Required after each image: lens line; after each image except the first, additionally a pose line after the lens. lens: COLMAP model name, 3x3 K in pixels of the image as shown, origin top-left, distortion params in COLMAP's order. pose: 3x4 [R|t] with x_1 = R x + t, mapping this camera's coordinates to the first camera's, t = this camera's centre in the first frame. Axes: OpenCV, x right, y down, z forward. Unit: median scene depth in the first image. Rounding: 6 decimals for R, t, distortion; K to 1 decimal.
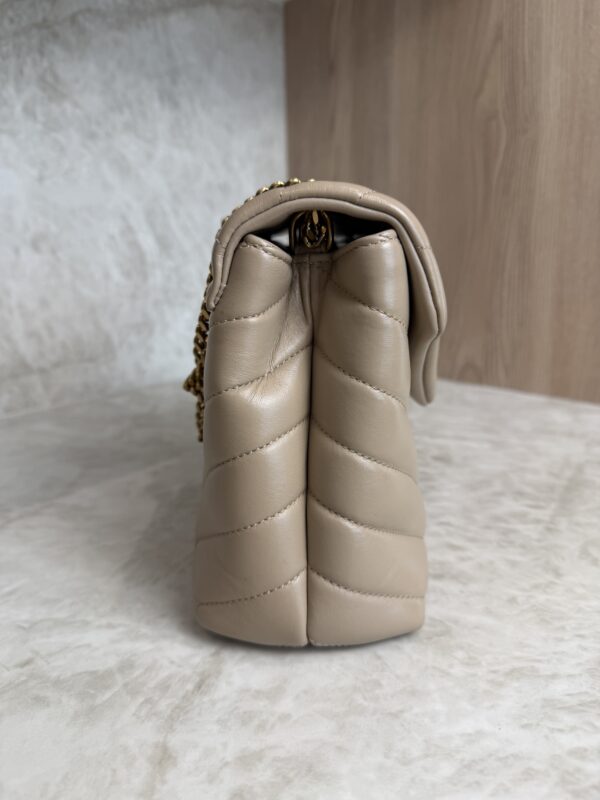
lens RADIAL K [[619.2, 0, 308.5], [0, 619.2, 390.1], [0, 0, 1]] dist [-0.035367, 0.002432]
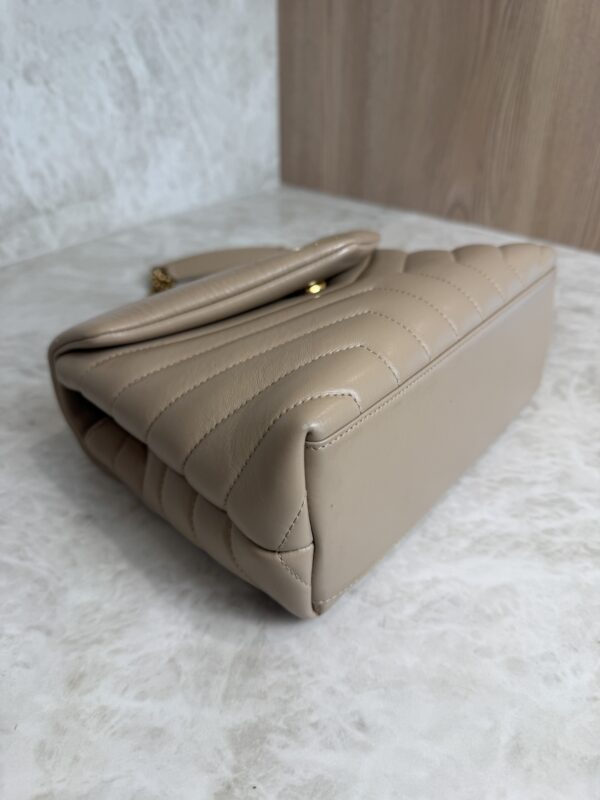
lens RADIAL K [[619.2, 0, 312.3], [0, 619.2, 419.6], [0, 0, 1]] dist [-0.035367, 0.002432]
pose [[0.996353, -0.018711, 0.083255, -0.136403], [-0.011120, 0.938874, 0.344080, -0.094329], [-0.084604, -0.343751, 0.935242, -0.147032]]
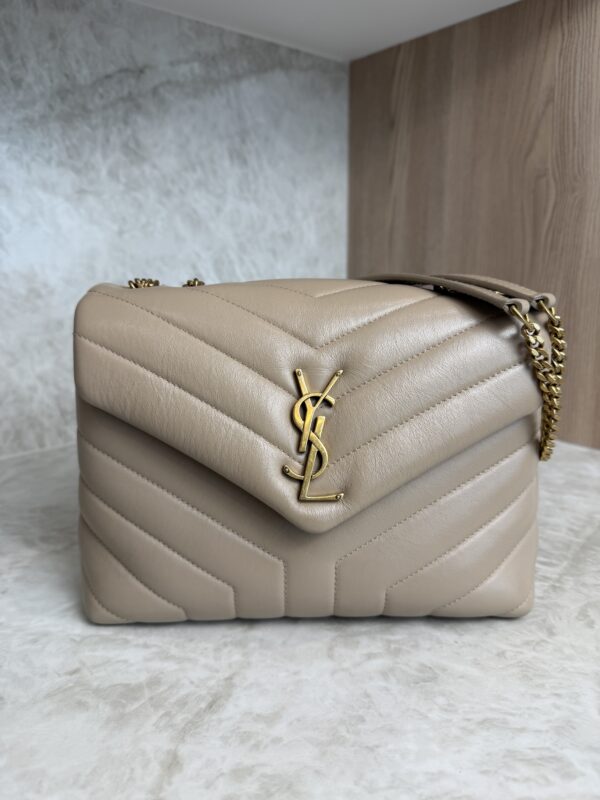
lens RADIAL K [[619.2, 0, 306.2], [0, 619.2, 390.0], [0, 0, 1]] dist [-0.035367, 0.002432]
pose [[0.991226, 0.039555, -0.126124, 0.078503], [-0.042904, 0.998792, -0.023943, -0.064205], [0.125024, 0.029144, 0.991726, -0.101767]]
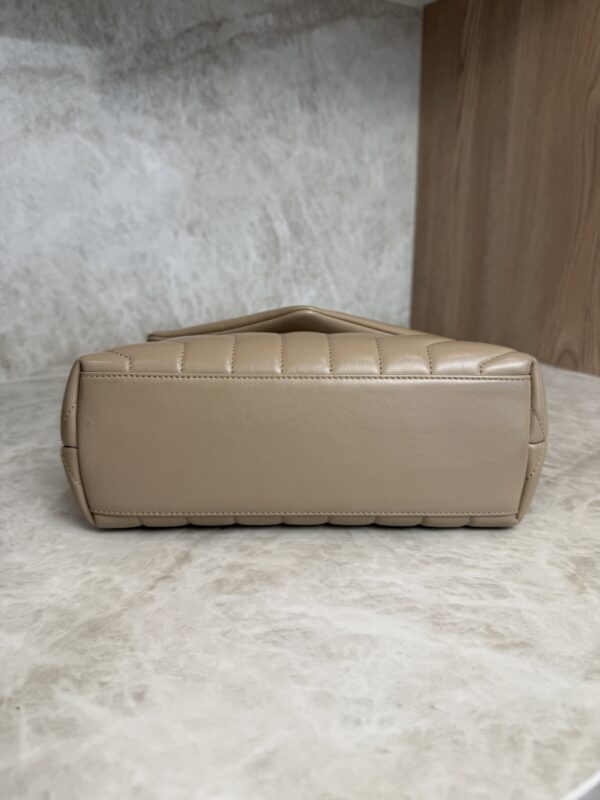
lens RADIAL K [[619.2, 0, 295.2], [0, 619.2, 402.9], [0, 0, 1]] dist [-0.035367, 0.002432]
pose [[0.950367, 0.094210, -0.296524, 0.243948], [-0.082488, 0.995244, 0.051827, 0.051862], [0.299996, -0.024795, 0.953618, -0.218655]]
